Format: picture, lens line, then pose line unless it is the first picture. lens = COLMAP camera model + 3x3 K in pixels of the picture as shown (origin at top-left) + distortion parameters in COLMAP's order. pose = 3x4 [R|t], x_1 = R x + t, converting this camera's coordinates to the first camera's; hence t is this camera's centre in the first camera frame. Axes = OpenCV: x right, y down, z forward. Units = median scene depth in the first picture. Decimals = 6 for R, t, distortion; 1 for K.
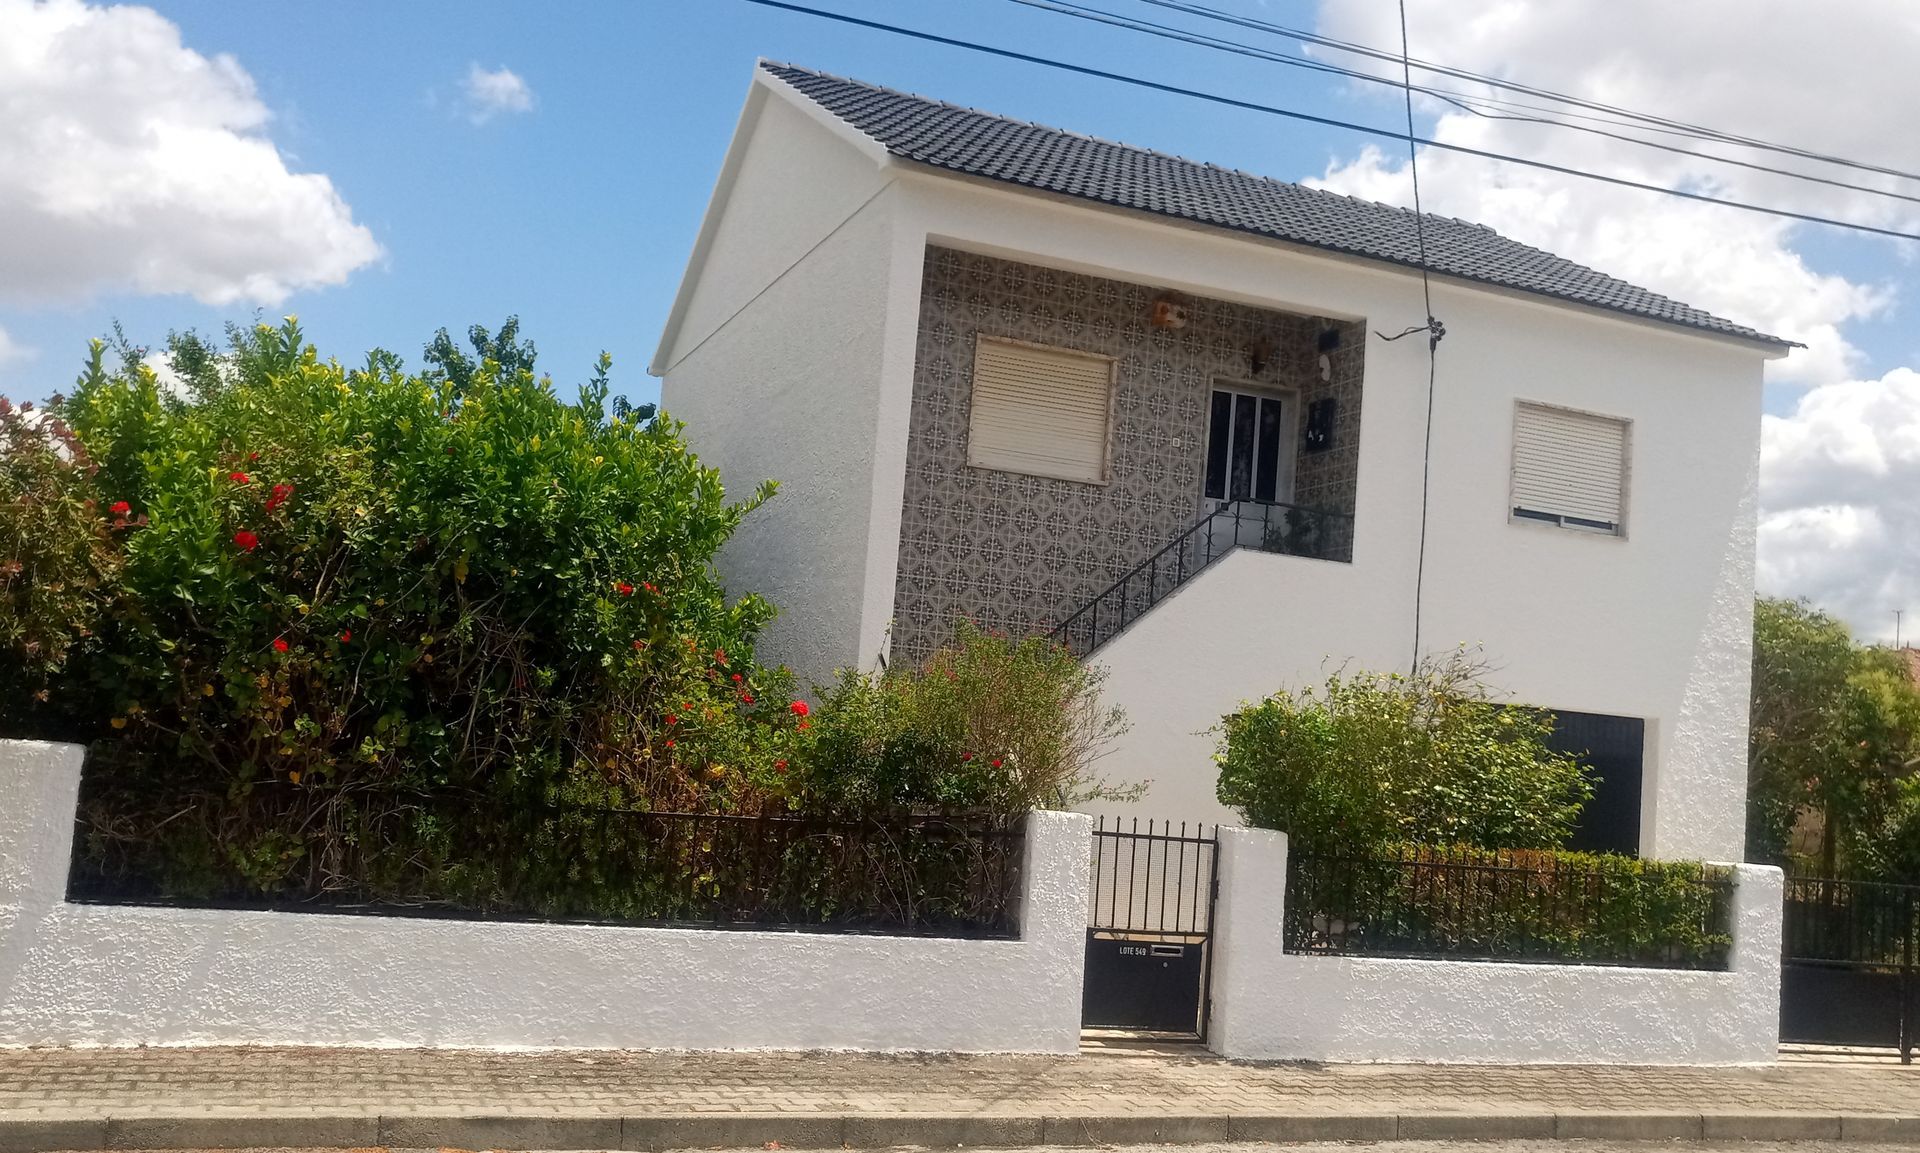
lens RADIAL K [[1750.6, 0, 937.3], [0, 1750.6, 614.8], [0, 0, 1]] dist [0.011325, 0.000000]
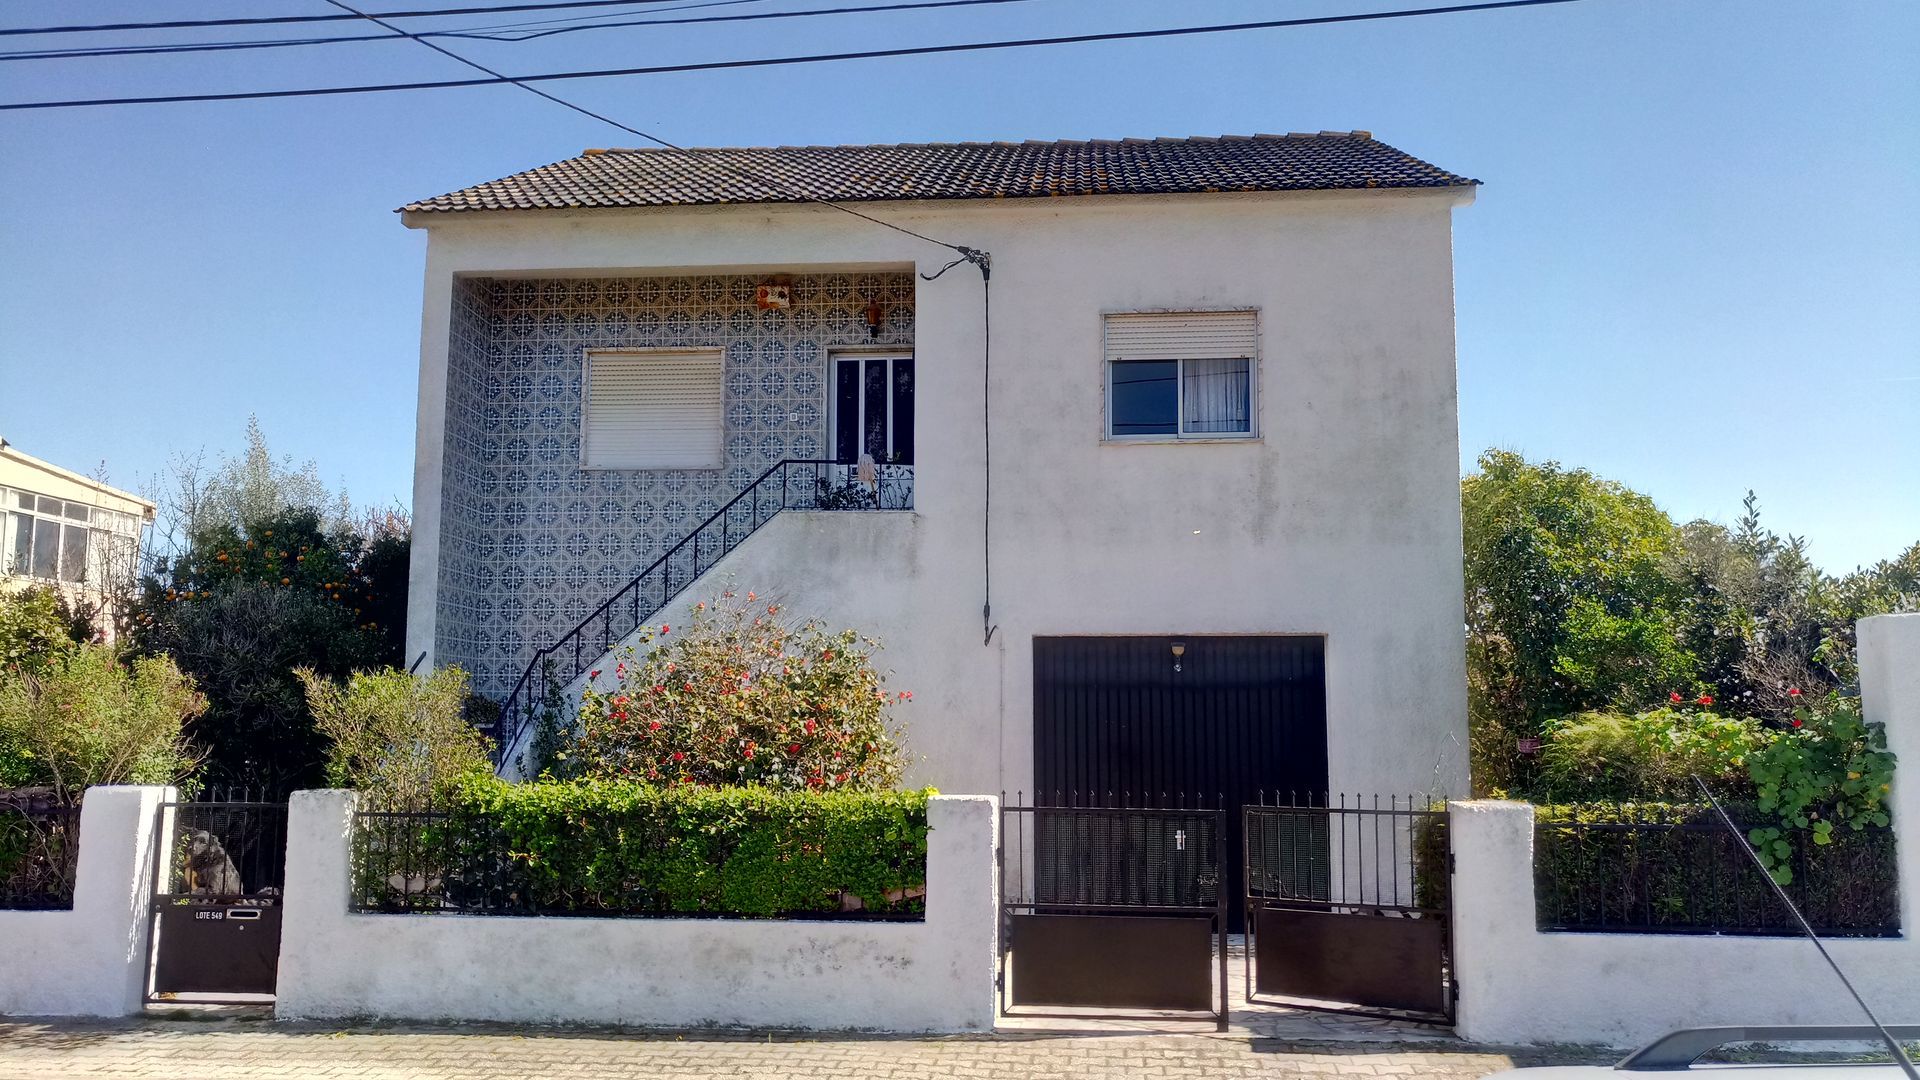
lens RADIAL K [[1513.1, 0, 981.0], [0, 1513.1, 560.3], [0, 0, 1]] dist [0.016171, 0.013315]
pose [[0.896409, -0.125065, -0.425218, 0.623881], [0.103418, 0.991902, -0.073720, 0.064740], [0.430994, 0.022108, 0.902084, 0.253099]]
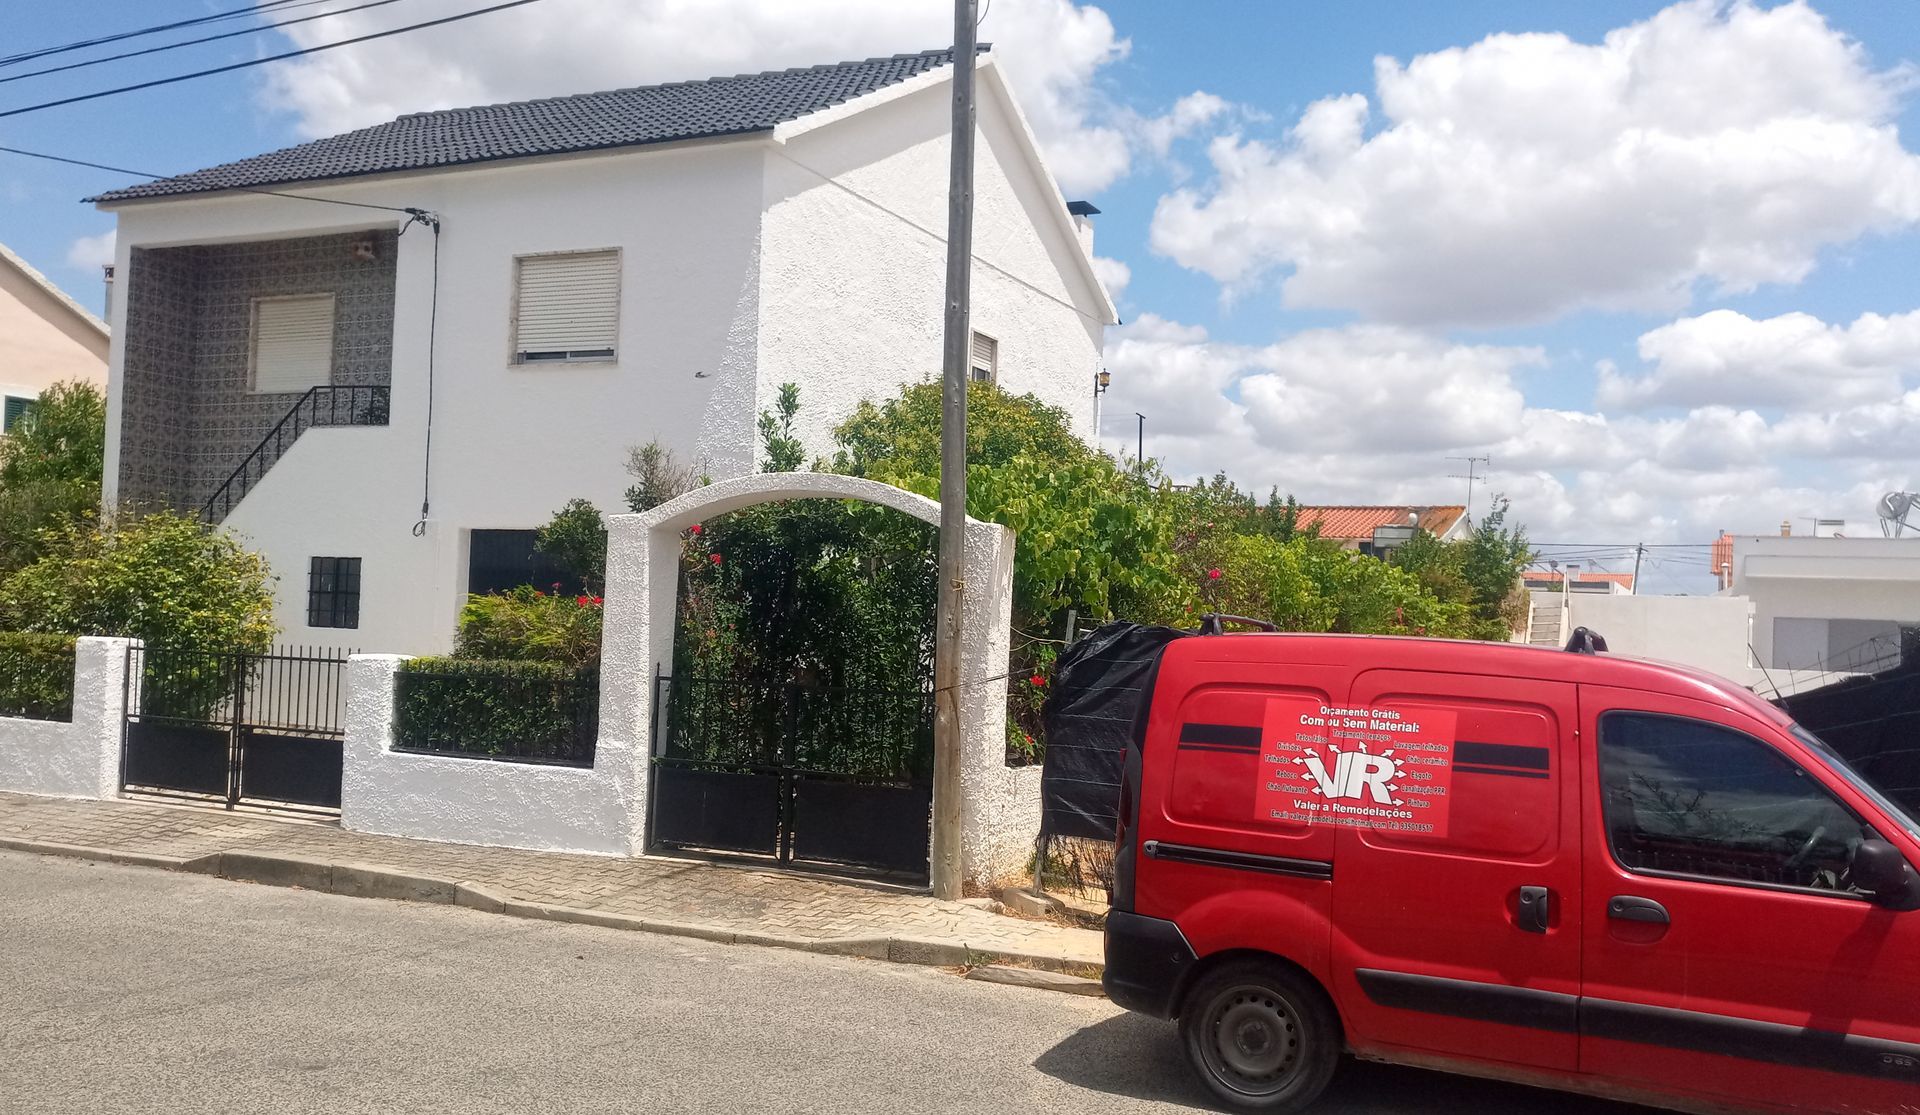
lens RADIAL K [[1642.2, 0, 950.7], [0, 1642.2, 575.8], [0, 0, 1]] dist [0.012936, 0.008967]
pose [[0.682153, -0.074622, -0.727391, 1.315303], [0.073867, 0.996723, -0.032979, 0.139946], [0.727468, -0.031234, 0.685430, 0.497035]]
